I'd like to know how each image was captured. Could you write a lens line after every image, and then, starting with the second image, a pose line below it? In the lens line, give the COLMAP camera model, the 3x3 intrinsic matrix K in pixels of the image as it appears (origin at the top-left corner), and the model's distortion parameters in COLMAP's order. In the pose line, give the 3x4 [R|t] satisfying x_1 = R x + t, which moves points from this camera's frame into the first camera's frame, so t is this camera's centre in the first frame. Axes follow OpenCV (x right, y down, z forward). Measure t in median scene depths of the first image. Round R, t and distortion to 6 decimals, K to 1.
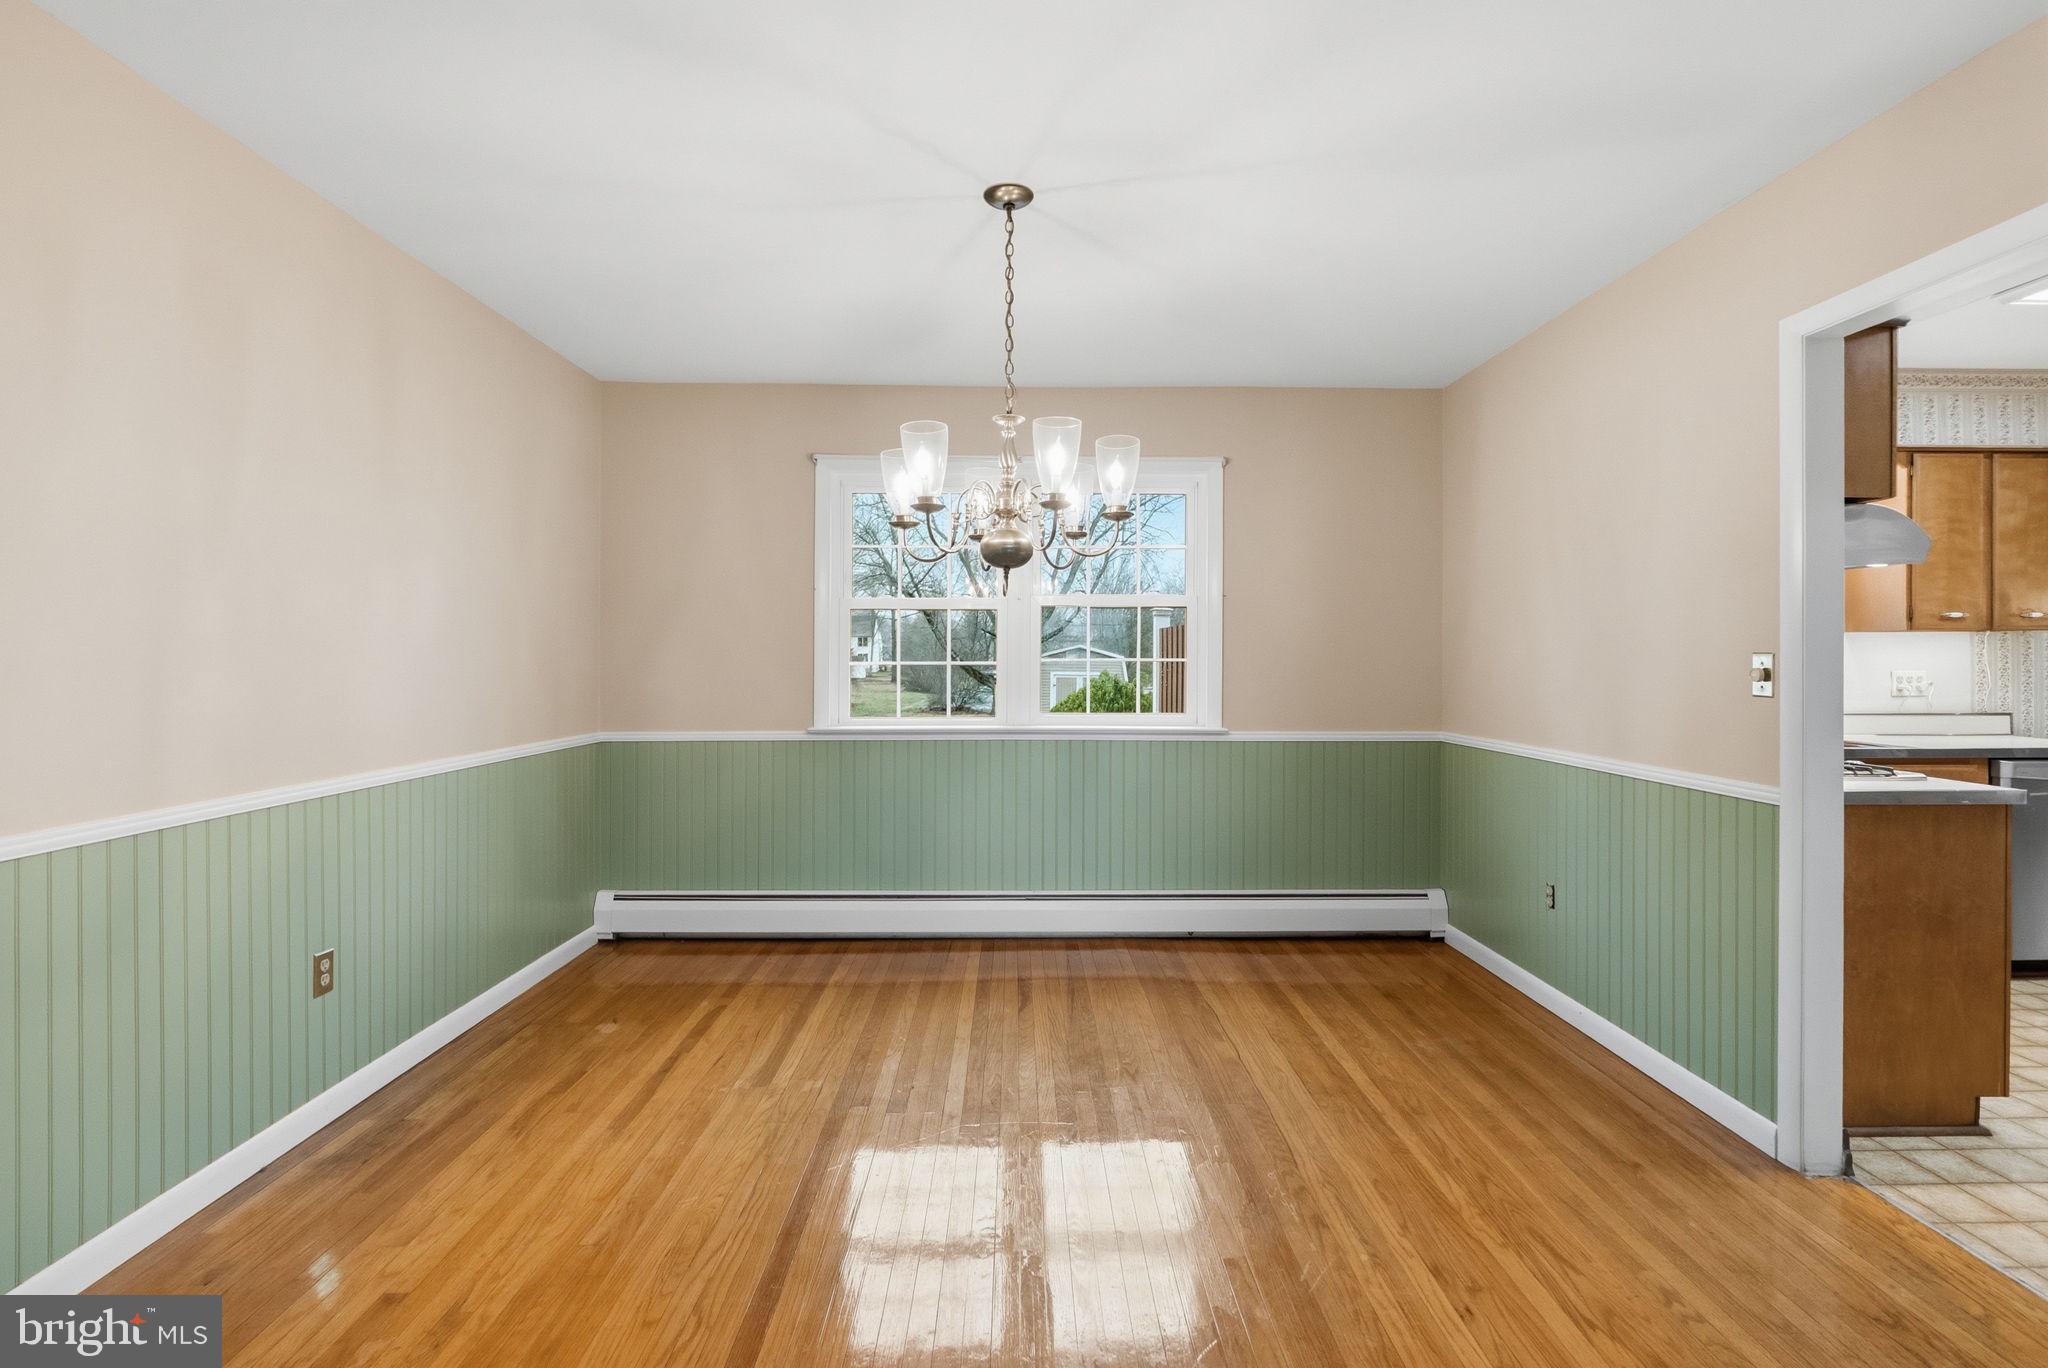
lens RADIAL K [[956.7, 0, 1005.9], [0, 956.7, 657.0], [0, 0, 1]] dist [-0.009359, 0.001384]
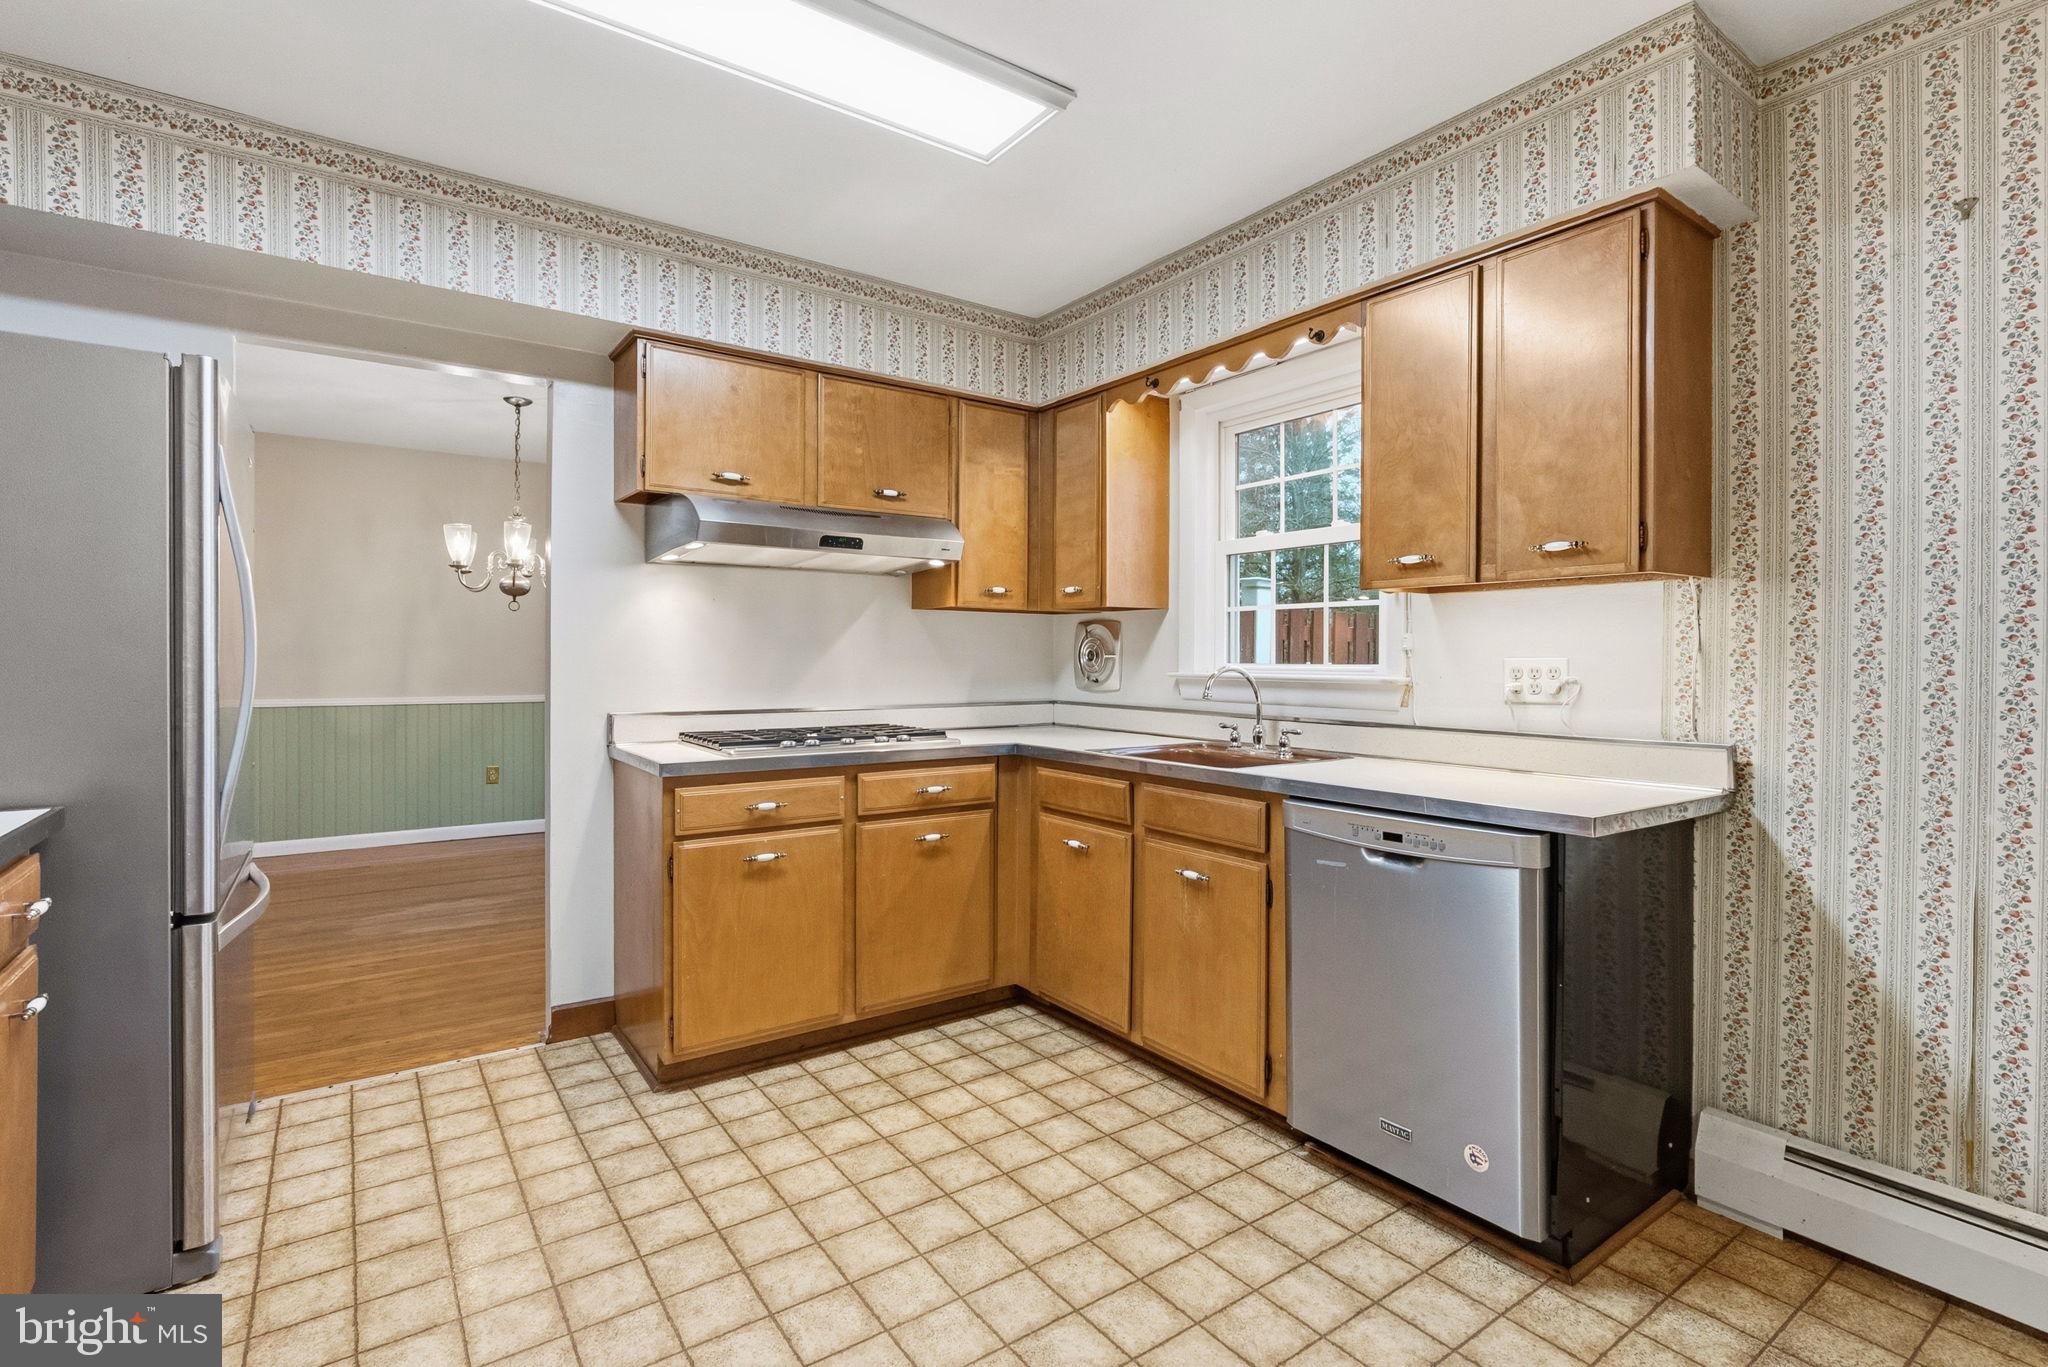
lens RADIAL K [[956.7, 0, 1021.5], [0, 956.7, 675.0], [0, 0, 1]] dist [-0.009359, 0.001384]
pose [[0.575050, 0.017113, -0.817939, 1.333551], [-0.004194, 0.999830, 0.017970, 0.016521], [0.818108, -0.006903, 0.575024, 0.458465]]
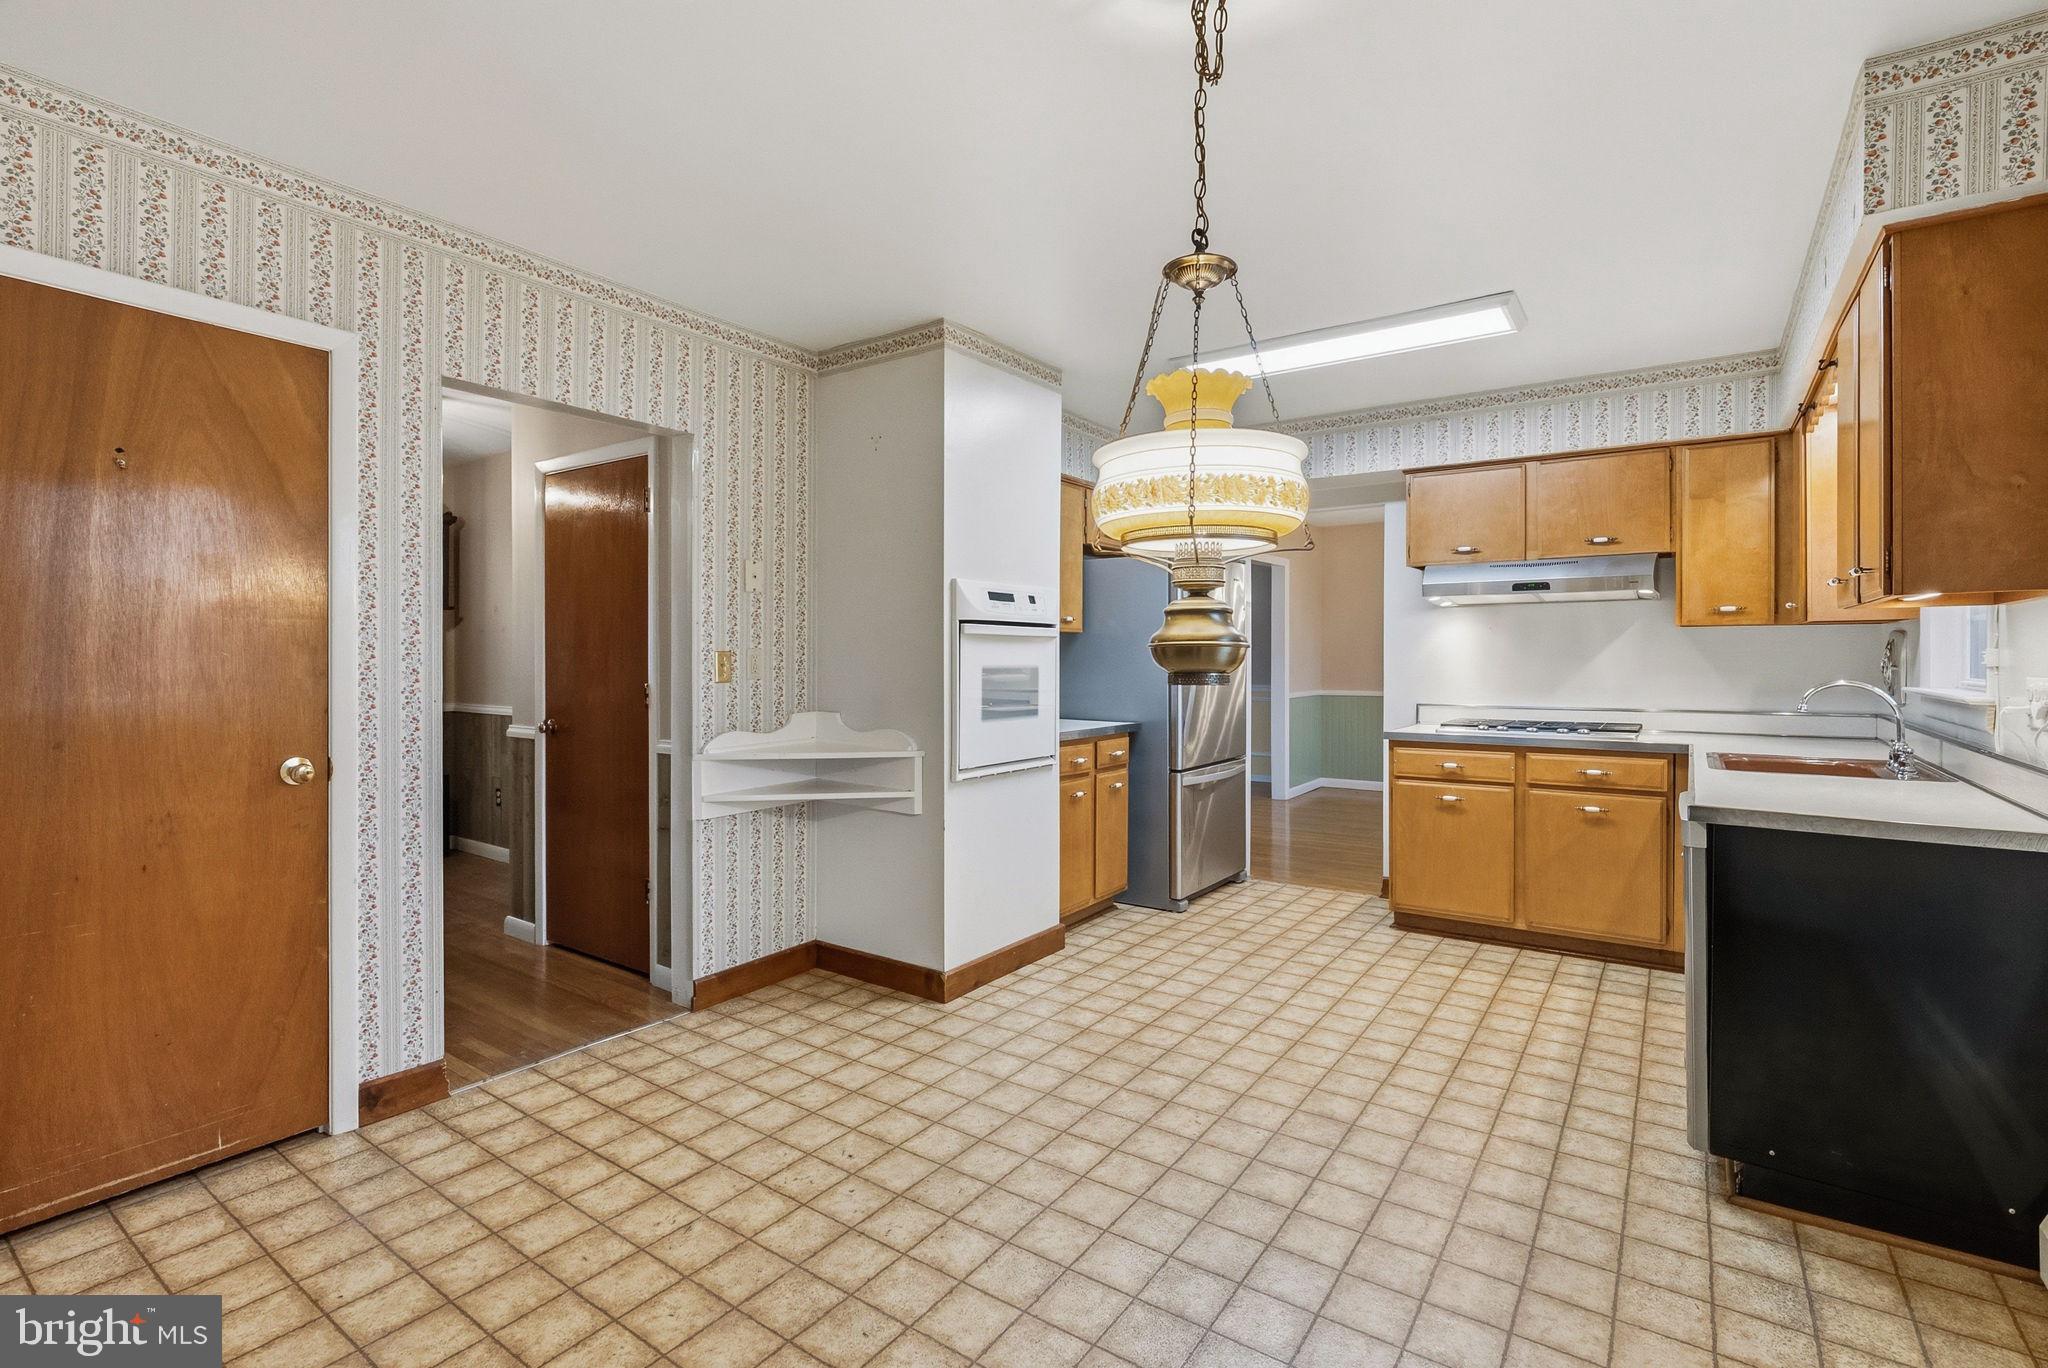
lens RADIAL K [[956.7, 0, 1038.8], [0, 956.7, 674.7], [0, 0, 1]] dist [-0.009359, 0.001384]
pose [[-0.576145, 0.016661, -0.817178, 1.787871], [0.003795, 0.999836, 0.017710, 0.002582], [0.817339, 0.007102, -0.576114, 0.925877]]
